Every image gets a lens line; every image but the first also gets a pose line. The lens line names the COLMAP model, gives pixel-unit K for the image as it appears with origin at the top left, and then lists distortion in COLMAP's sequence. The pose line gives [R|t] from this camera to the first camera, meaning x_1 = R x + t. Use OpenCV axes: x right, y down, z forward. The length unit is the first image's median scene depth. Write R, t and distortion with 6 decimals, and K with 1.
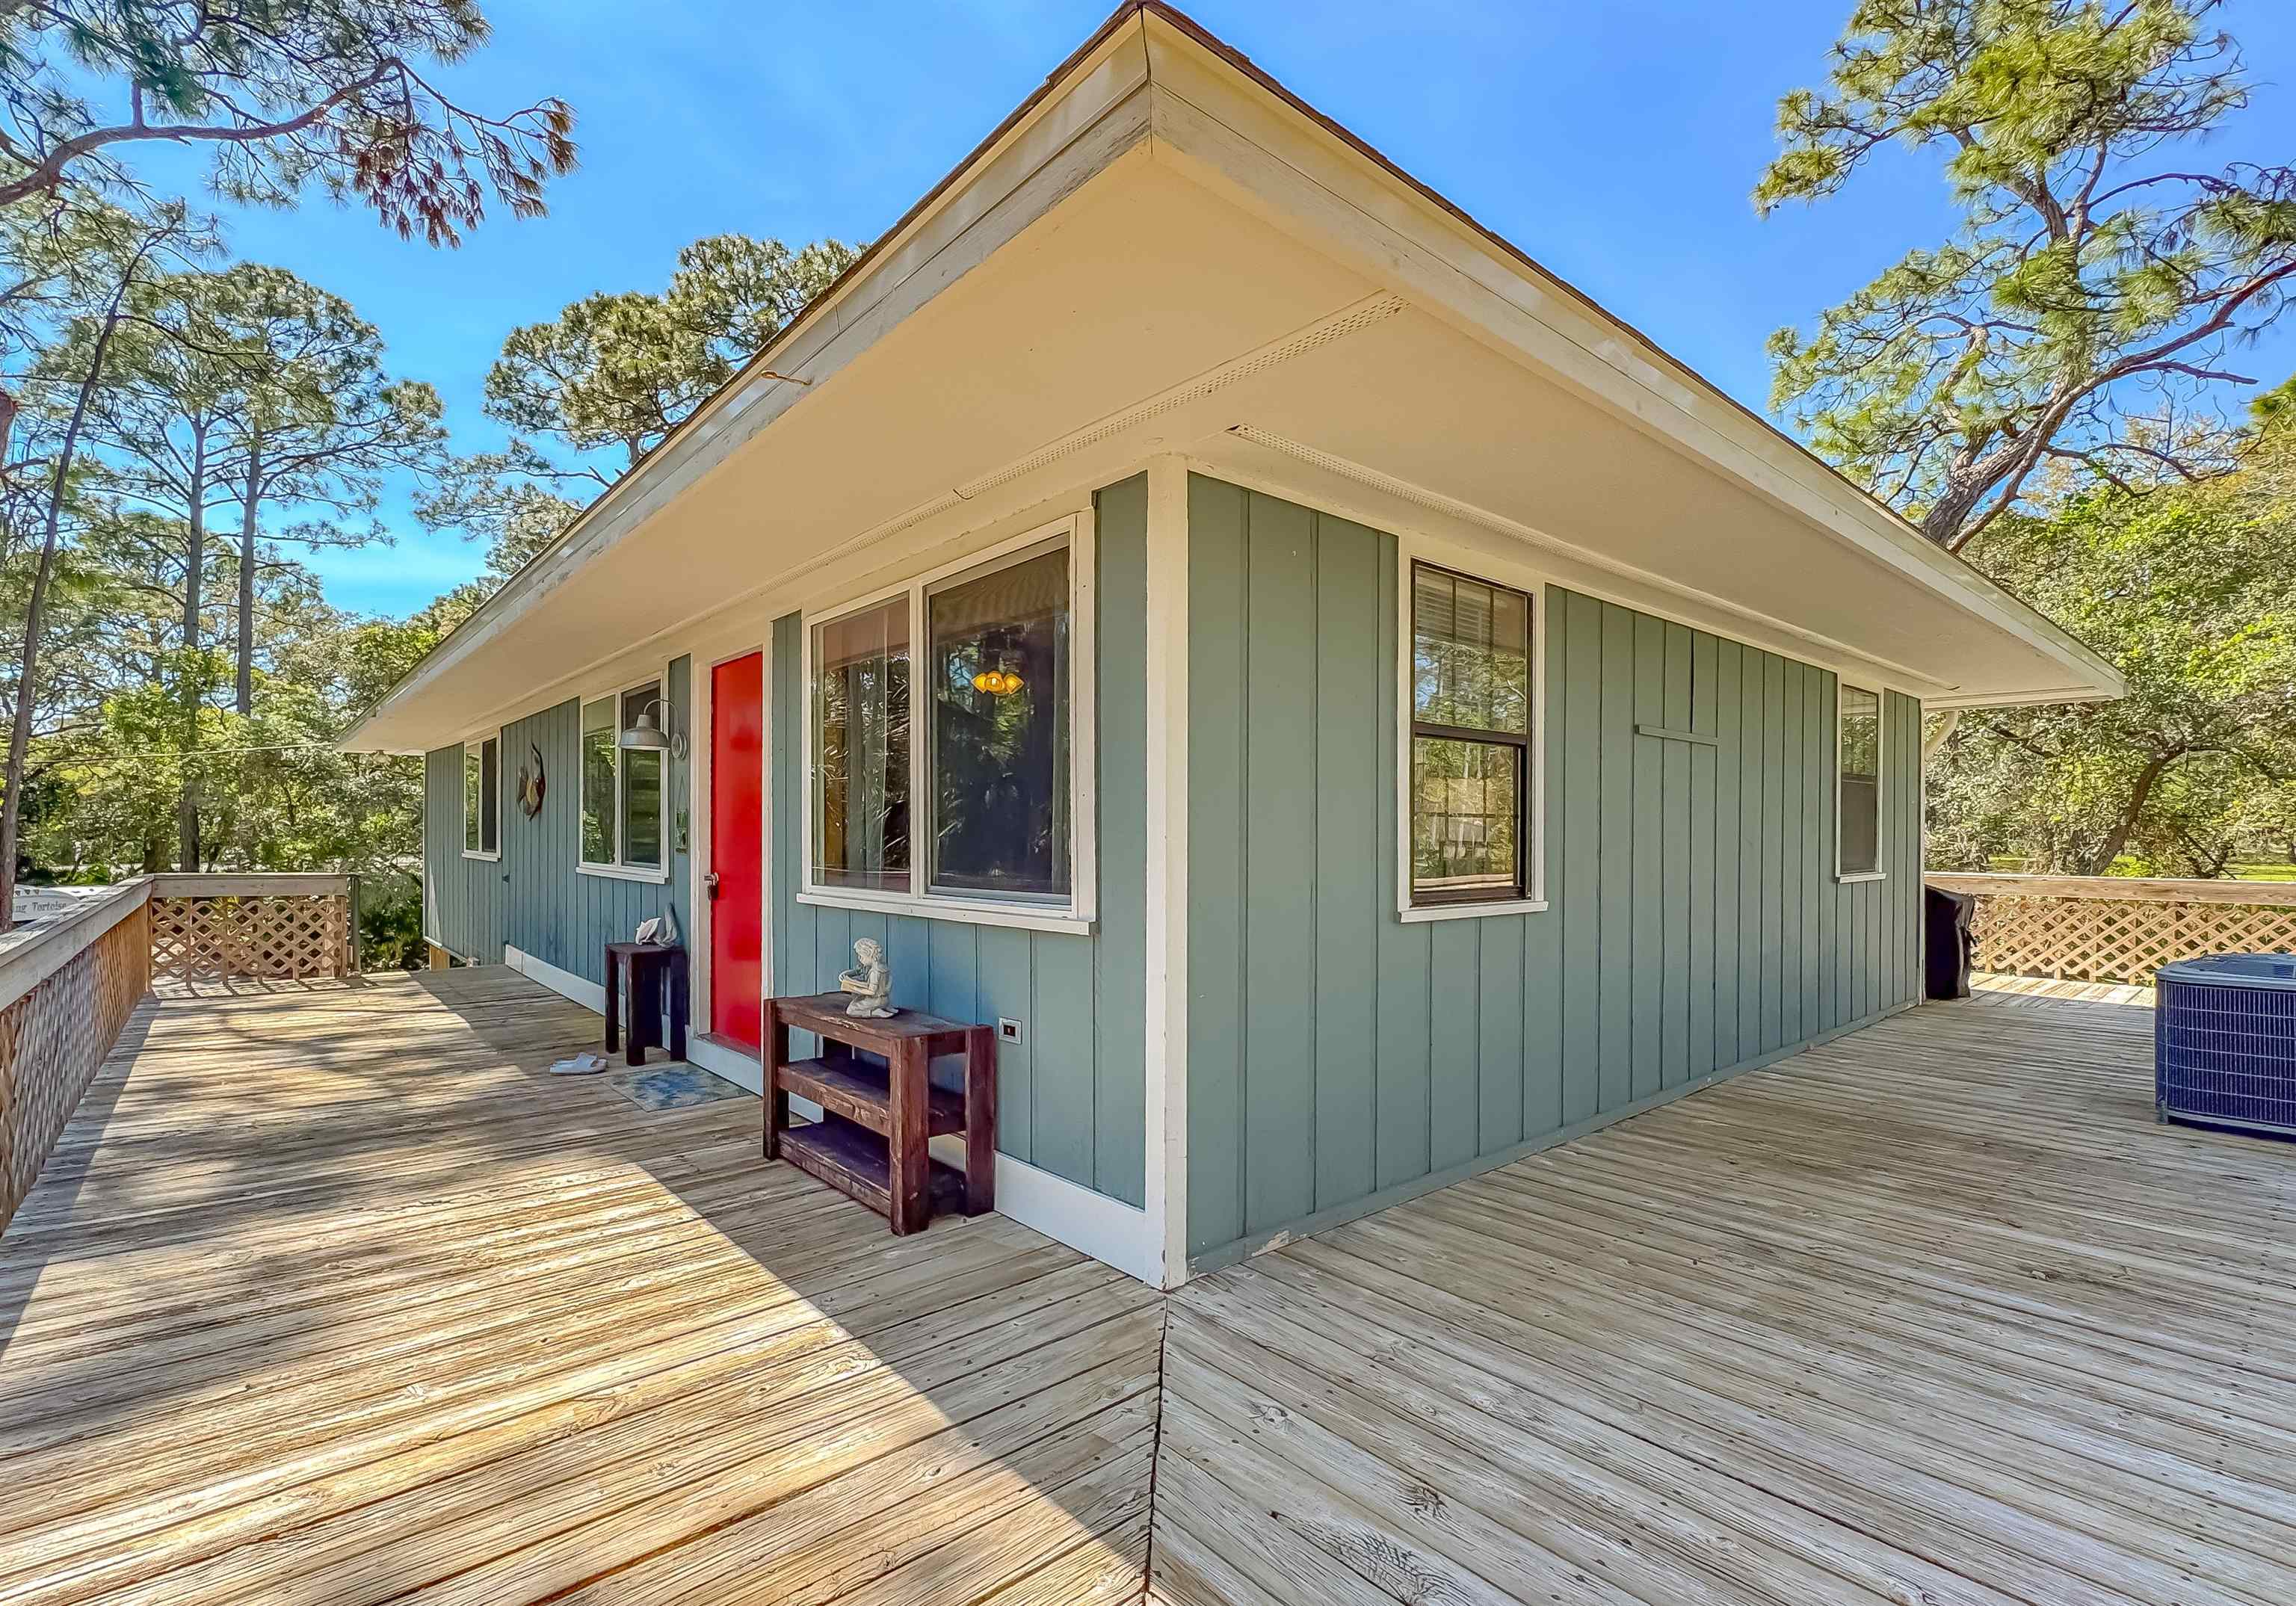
lens RADIAL K [[1052.6, 0, 1151.1], [0, 1052.6, 830.6], [0, 0, 1]] dist [-0.020043, 0.012231]
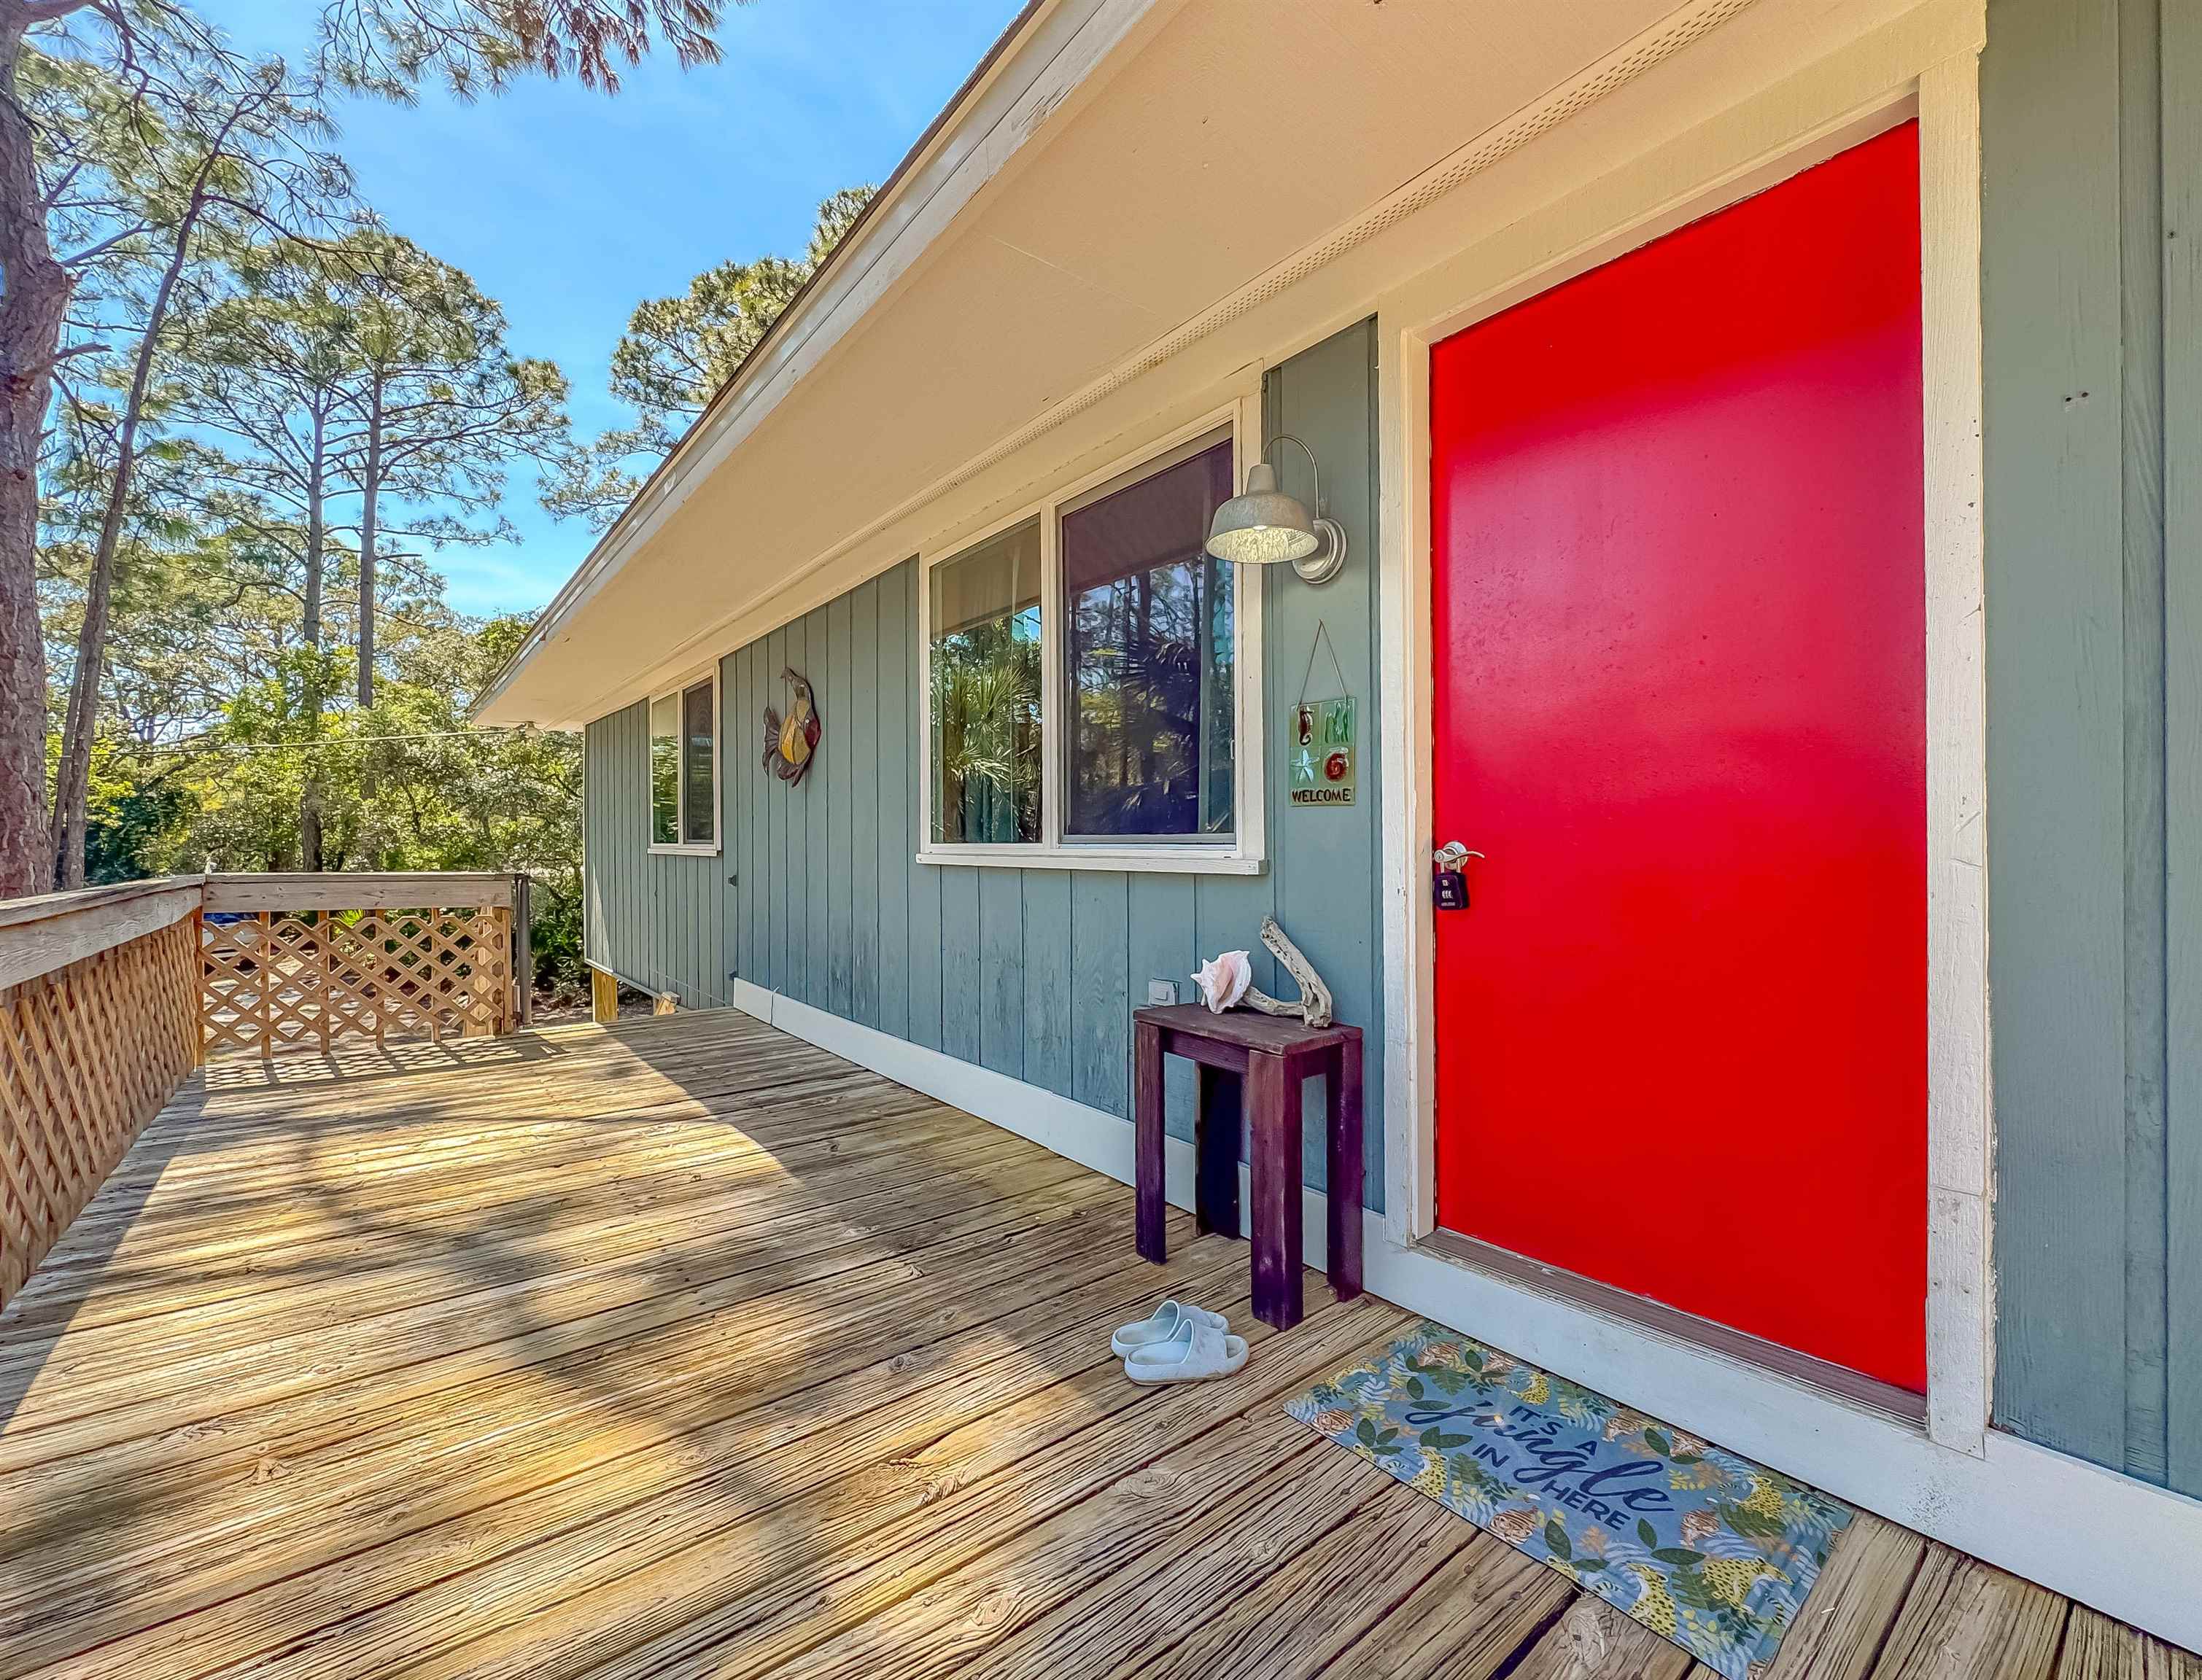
lens RADIAL K [[924.8, 0, 1101.0], [0, 924.8, 840.0], [0, 0, 1]] dist [-0.015159, 0.012374]
pose [[0.998877, -0.011740, -0.045896, -0.173621], [0.011485, 0.999917, -0.005809, 0.012783], [0.045961, 0.005276, 0.998929, 0.205536]]
